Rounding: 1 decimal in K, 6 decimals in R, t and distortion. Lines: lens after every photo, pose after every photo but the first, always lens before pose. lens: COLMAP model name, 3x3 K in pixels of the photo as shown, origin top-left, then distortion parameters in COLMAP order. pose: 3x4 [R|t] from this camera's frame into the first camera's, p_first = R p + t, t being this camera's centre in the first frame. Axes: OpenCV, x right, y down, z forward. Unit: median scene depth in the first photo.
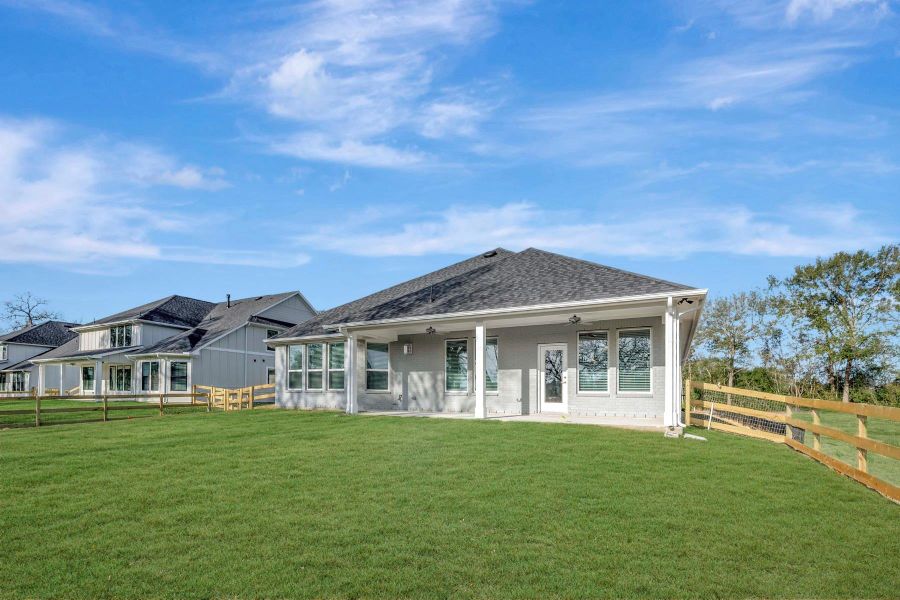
lens RADIAL K [[362.9, 0, 459.6], [0, 362.9, 304.9], [0, 0, 1]] dist [0.009851, -0.000038]
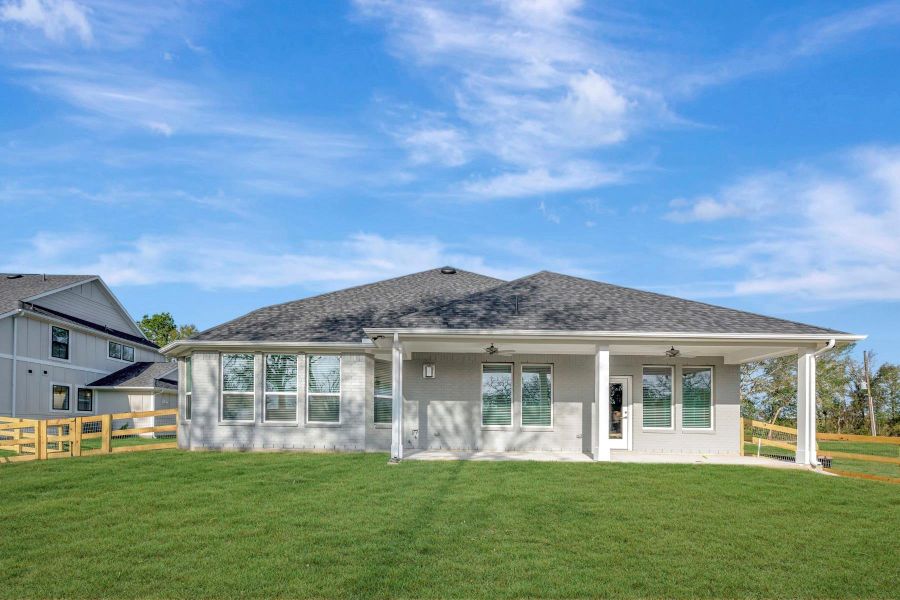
lens RADIAL K [[362.4, 0, 450.0], [0, 362.4, 341.5], [0, 0, 1]] dist [-0.001978, -0.000118]
pose [[0.898769, 0.098029, 0.427322, -0.451498], [-0.108157, 0.994134, -0.000576, 0.056100], [-0.424872, -0.045700, 0.904099, 0.301008]]
